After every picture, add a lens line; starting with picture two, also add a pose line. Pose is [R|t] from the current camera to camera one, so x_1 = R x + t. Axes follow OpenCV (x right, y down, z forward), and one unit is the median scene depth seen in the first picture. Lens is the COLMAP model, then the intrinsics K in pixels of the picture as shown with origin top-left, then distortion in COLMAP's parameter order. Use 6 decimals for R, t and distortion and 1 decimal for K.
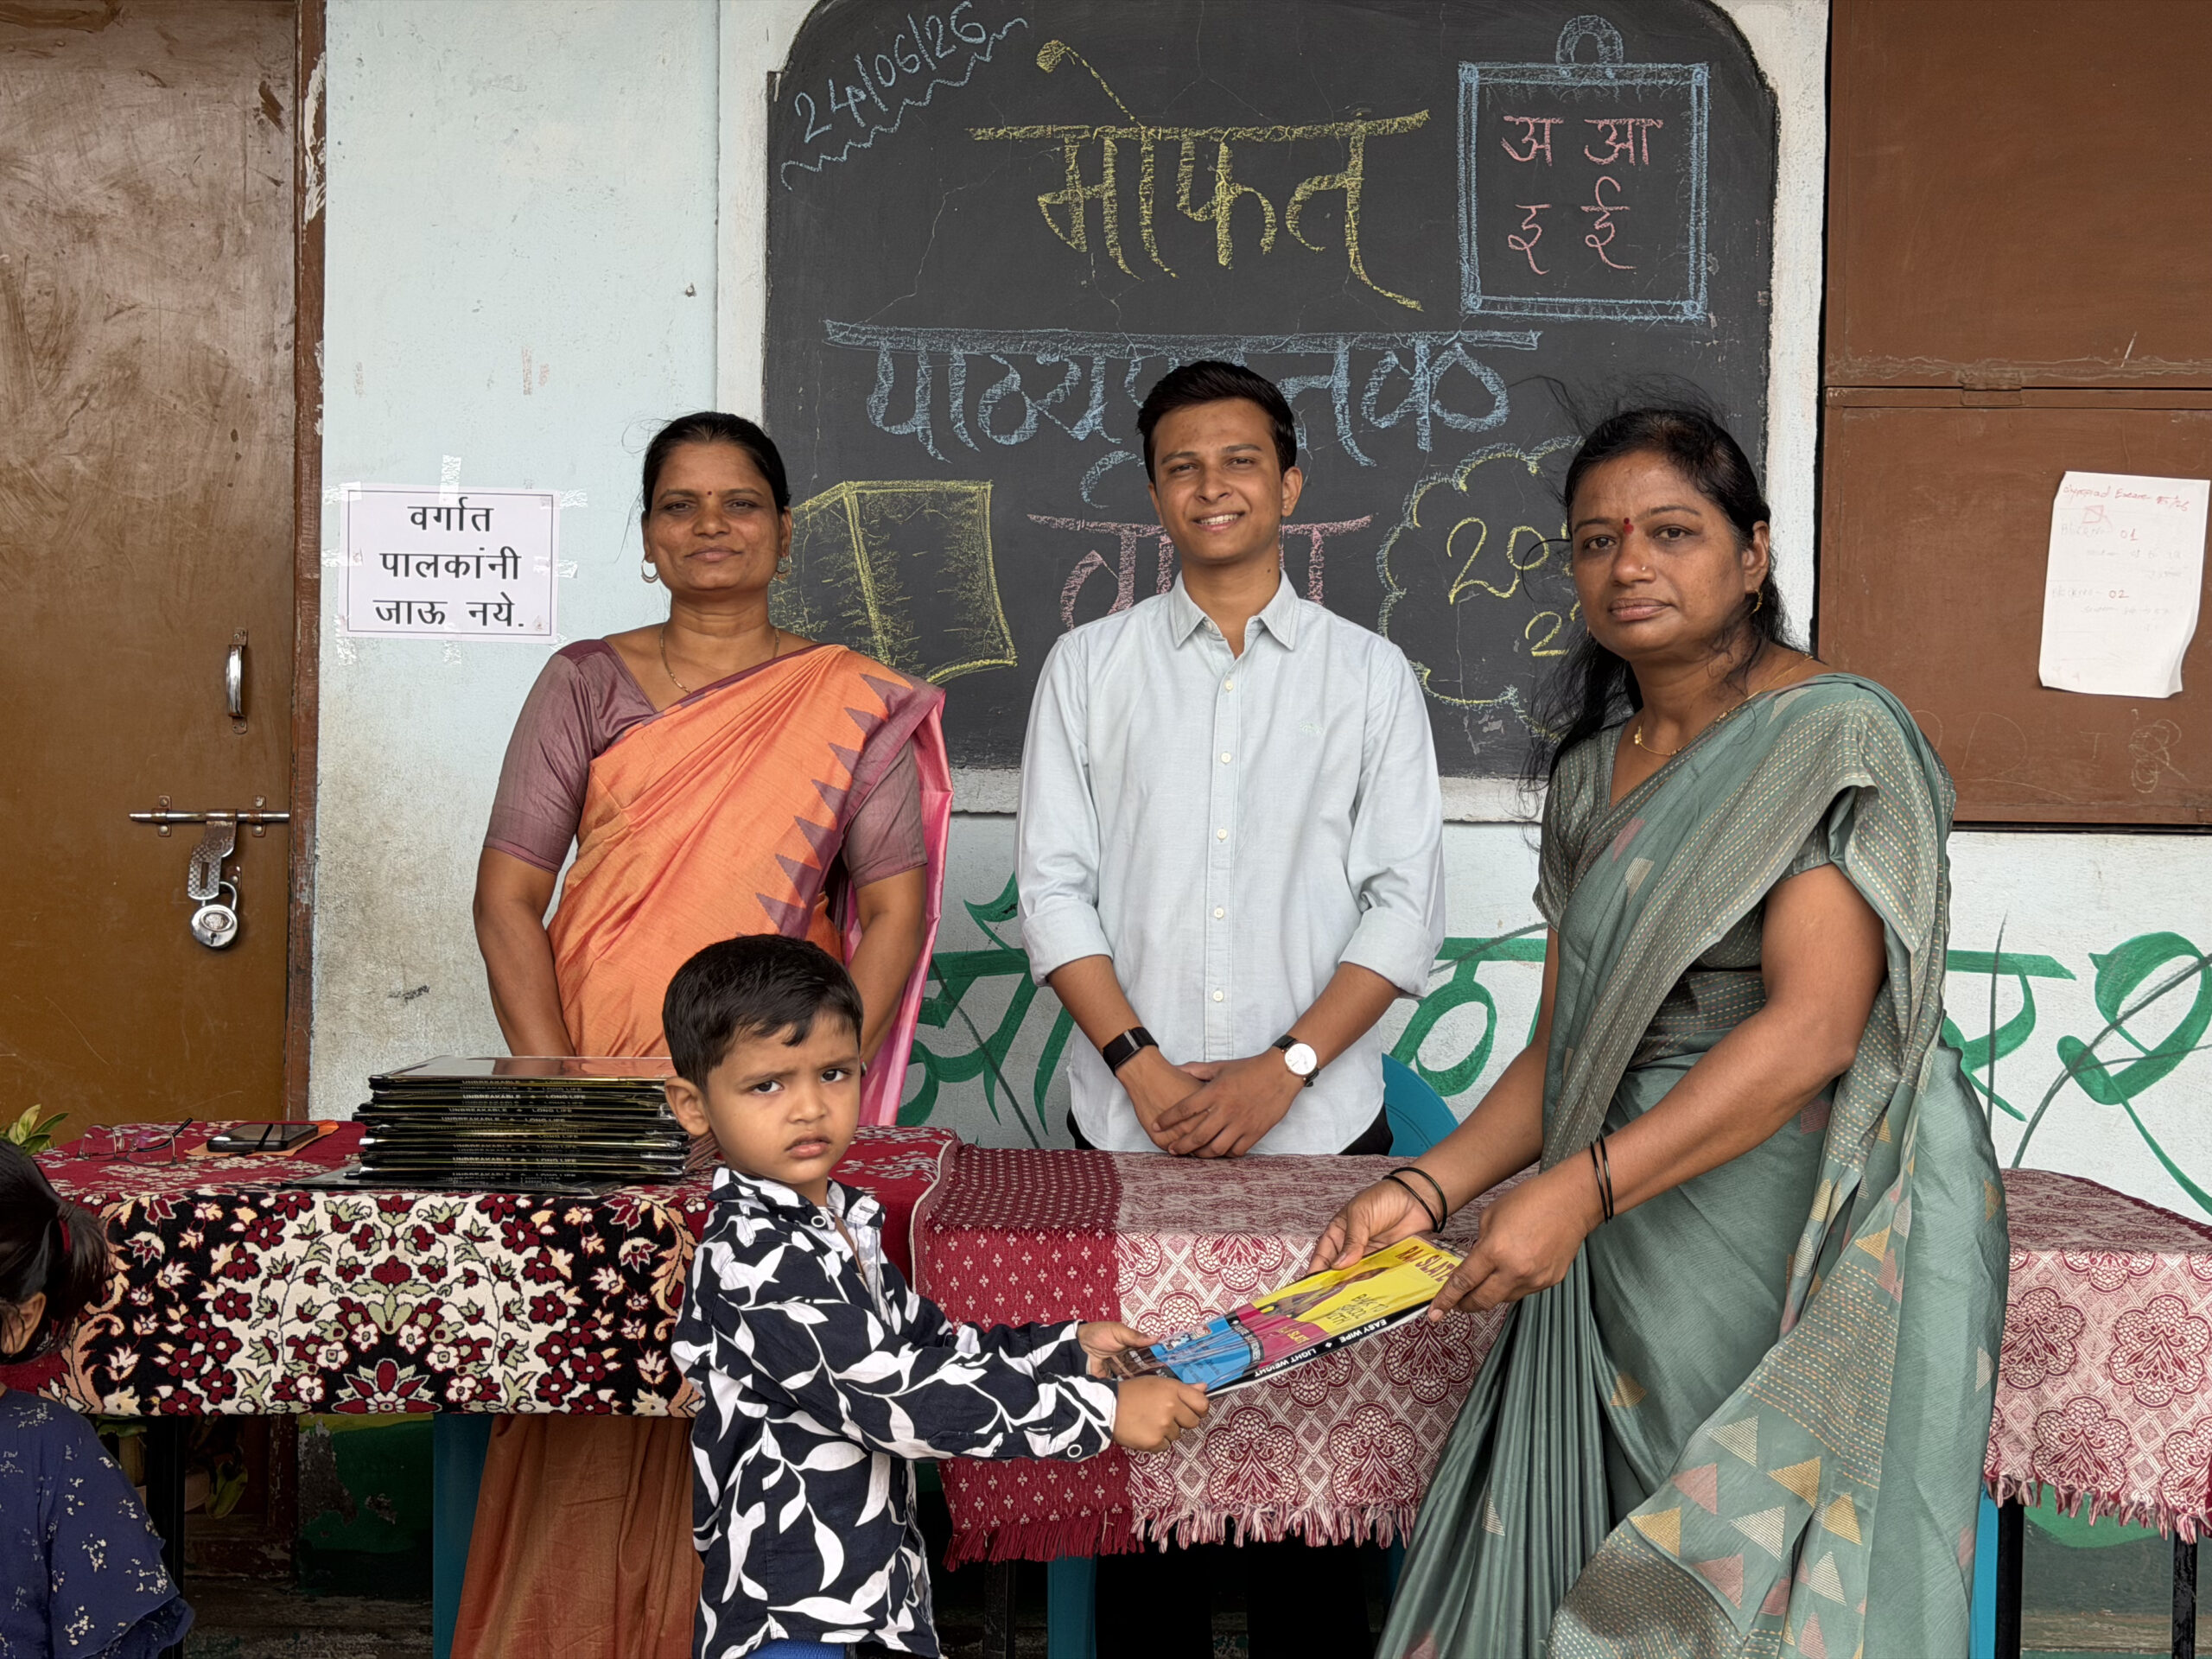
lens RADIAL K [[3097.7, 0, 1122.3], [0, 3097.7, 828.9], [0, 0, 1]] dist [0.121651, 0.000000]
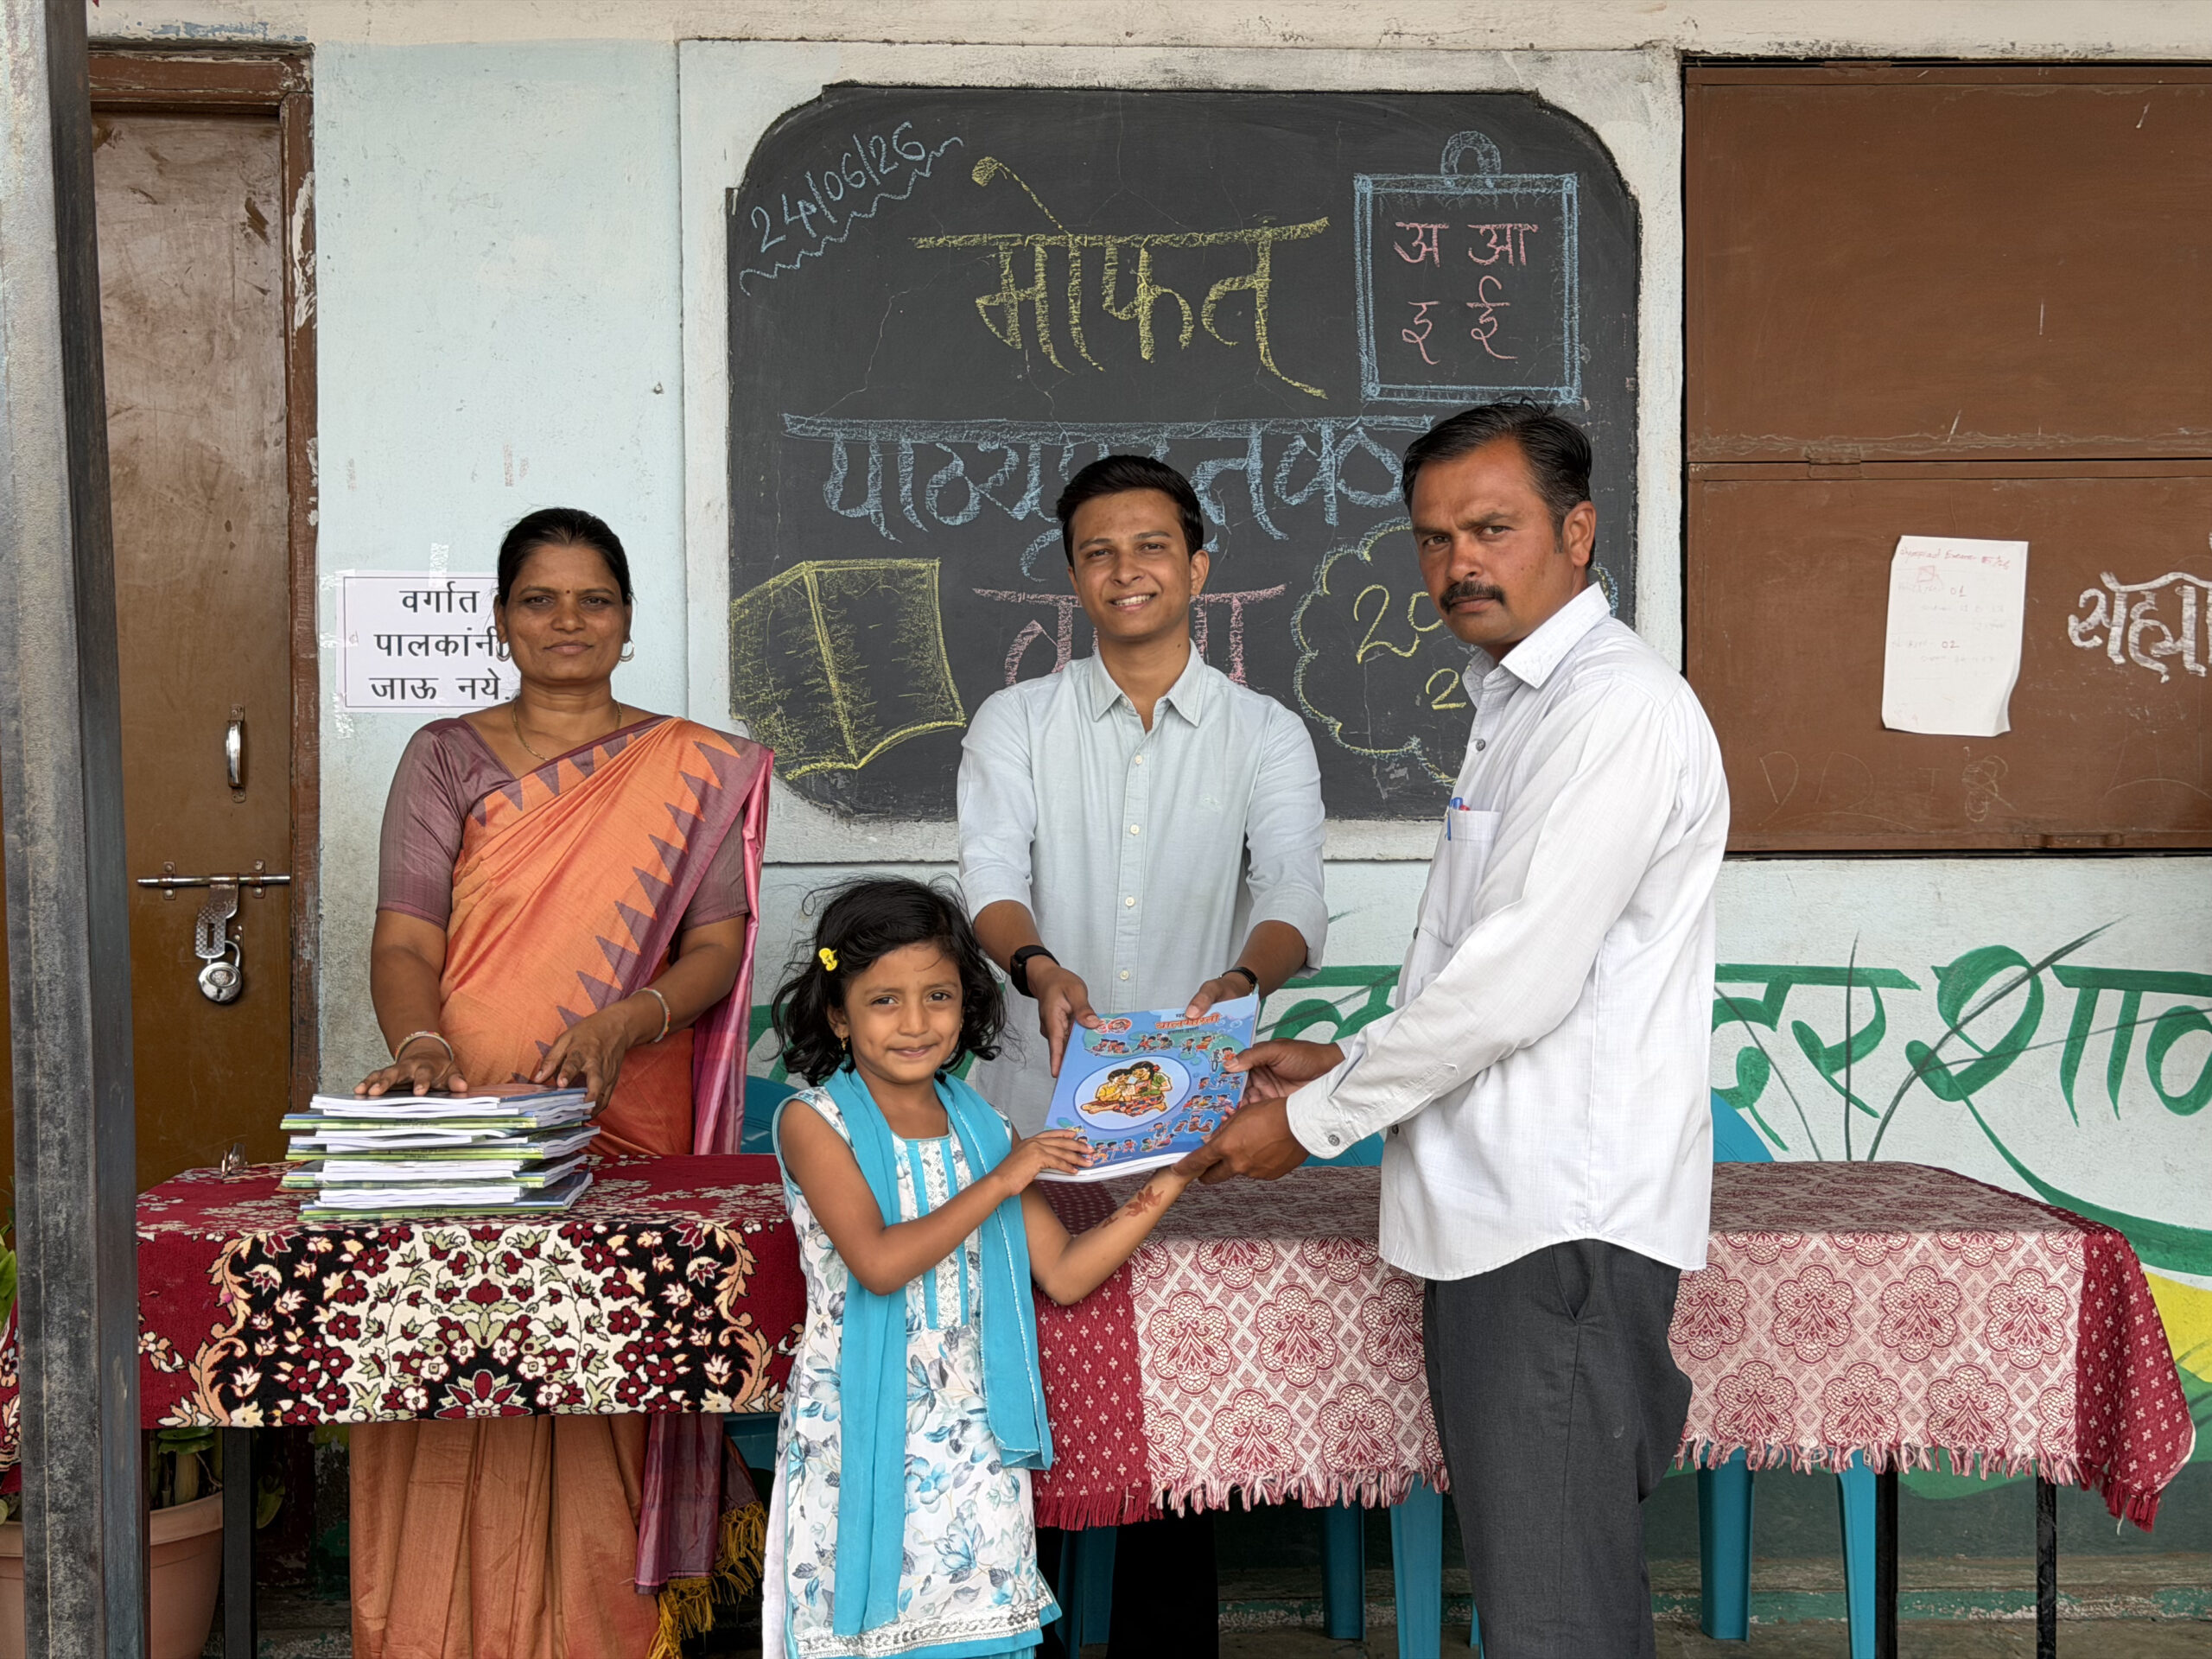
lens RADIAL K [[3097.7, 0, 1111.9], [0, 3097.7, 829.8], [0, 0, 1]] dist [0.121651, 0.000000]
pose [[0.998099, -0.021238, 0.057856, -0.046622], [0.021448, 0.999765, -0.003018, -0.011861], [-0.057779, 0.004253, 0.998320, -0.095169]]
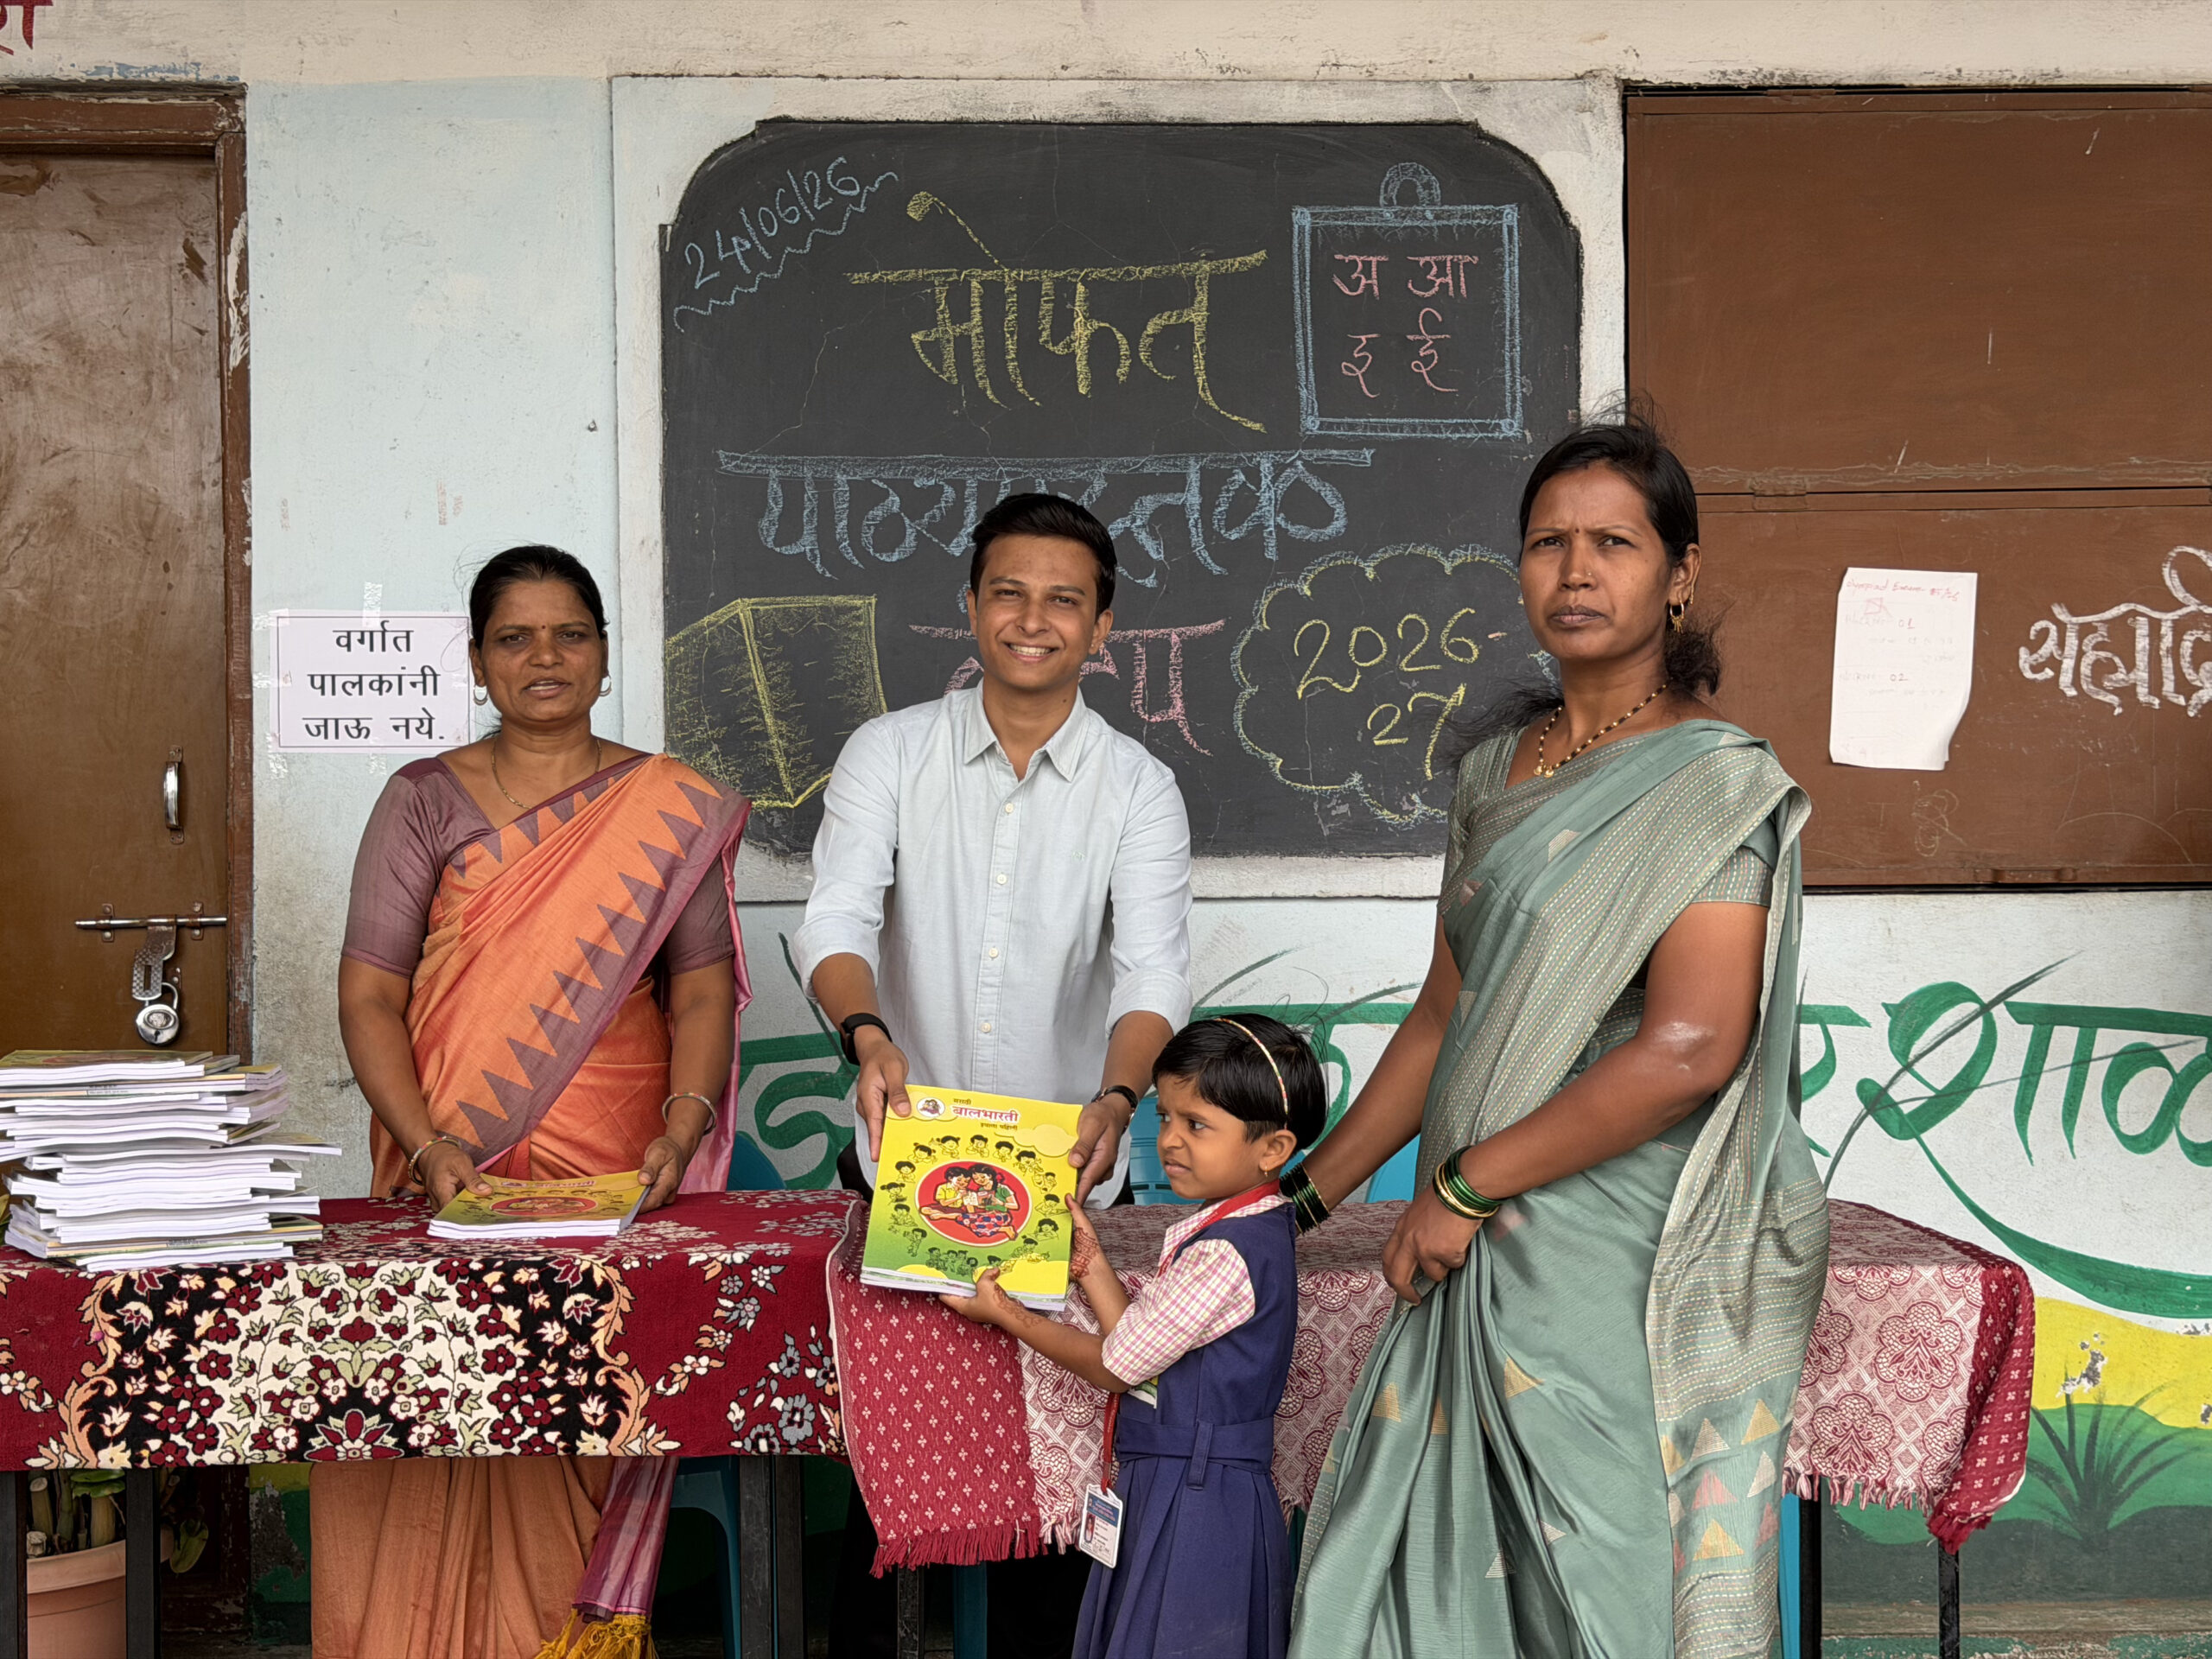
lens RADIAL K [[3097.7, 0, 1120.4], [0, 3097.7, 856.7], [0, 0, 1]] dist [0.121651, 0.000000]
pose [[0.998990, -0.024582, 0.037608, 0.000553], [0.025060, 0.999610, -0.012300, -0.005003], [-0.037291, 0.013230, 0.999217, -0.088642]]
